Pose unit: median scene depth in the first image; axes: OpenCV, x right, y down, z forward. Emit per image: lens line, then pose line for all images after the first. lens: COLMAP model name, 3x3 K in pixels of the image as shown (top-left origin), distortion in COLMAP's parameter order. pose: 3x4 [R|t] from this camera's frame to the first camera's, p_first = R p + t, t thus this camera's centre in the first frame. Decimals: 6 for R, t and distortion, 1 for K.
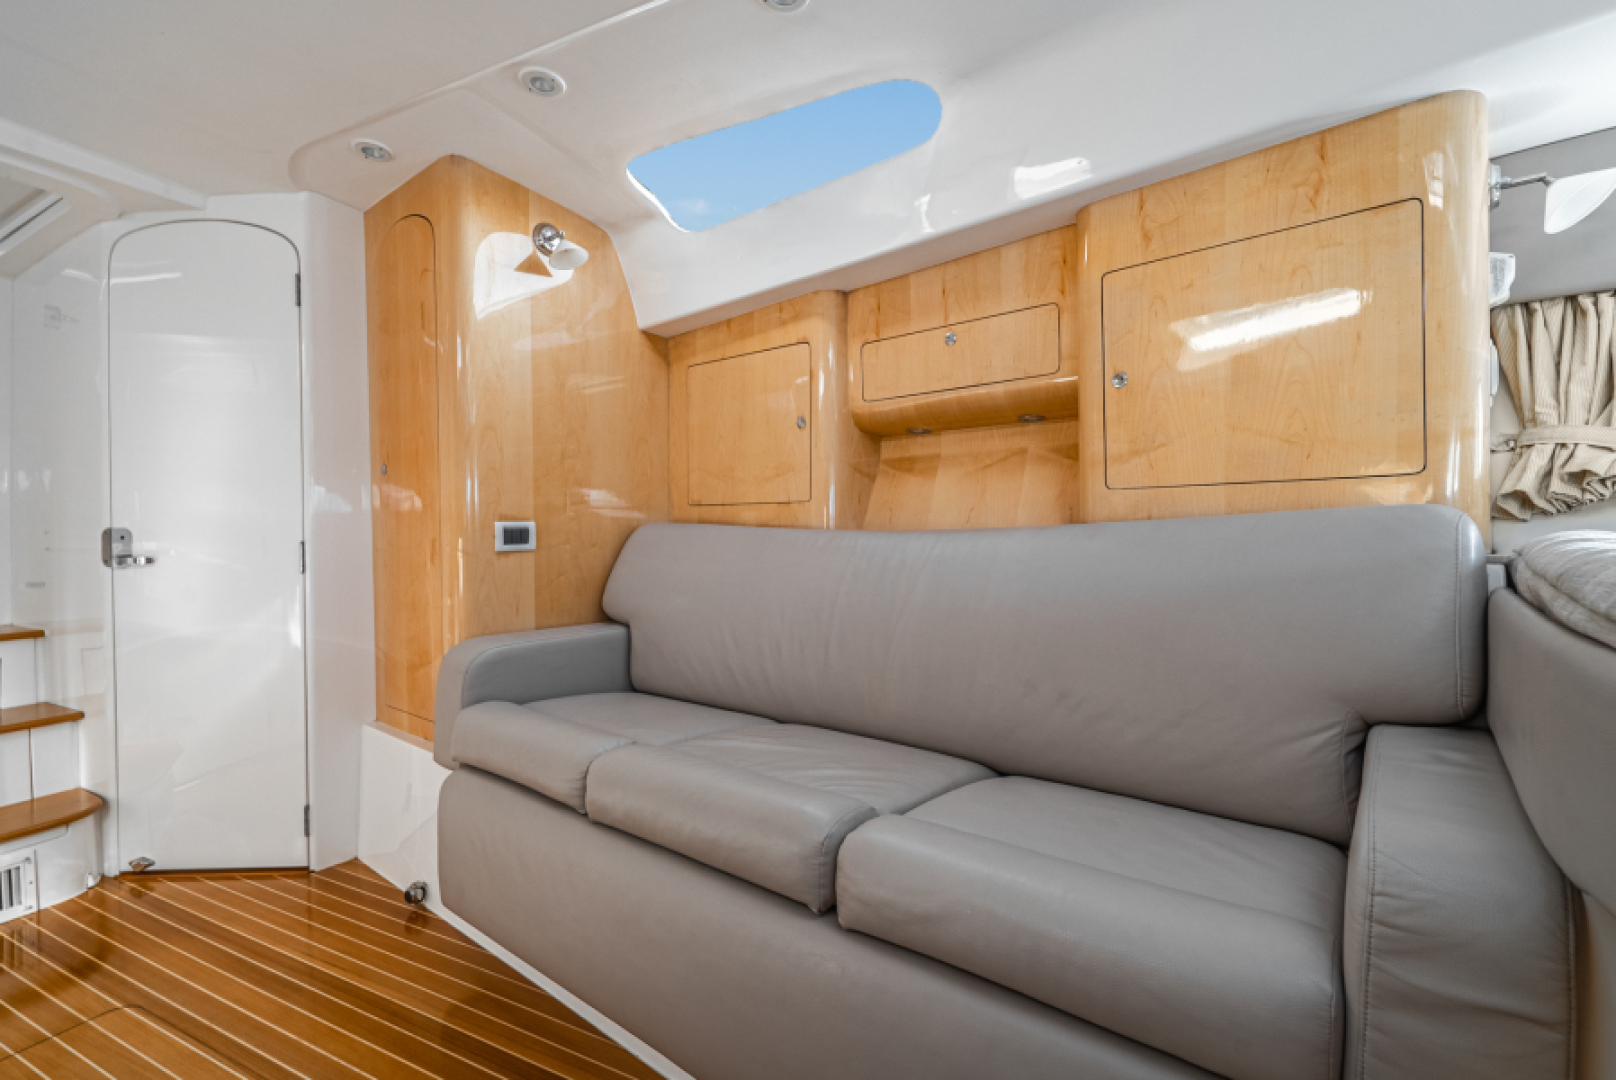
lens RADIAL K [[747.6, 0, 782.9], [0, 747.6, 544.8], [0, 0, 1]] dist [-0.000159, -0.000132]
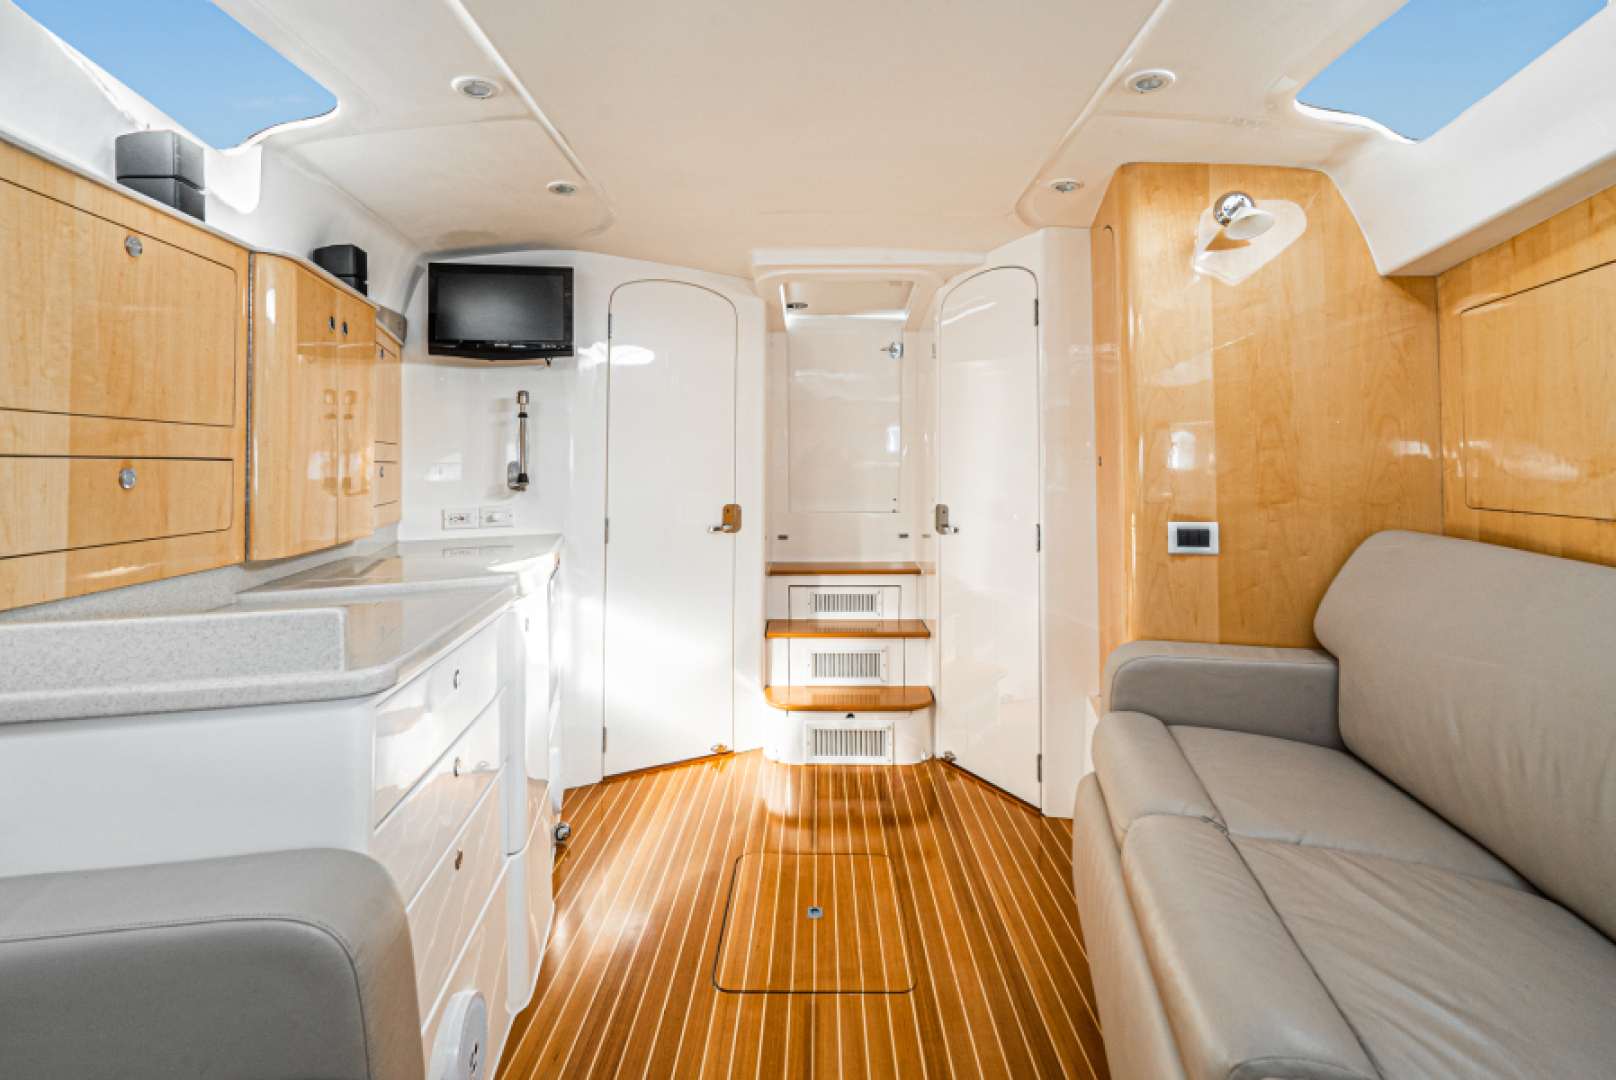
lens RADIAL K [[762.3, 0, 809.9], [0, 762.3, 441.5], [0, 0, 1]] dist [0.000923, 0.000042]
pose [[0.451078, -0.022277, -0.892206, 0.263902], [-0.022846, 0.999073, -0.036495, -0.082314], [0.892192, 0.036845, 0.450151, 0.139047]]
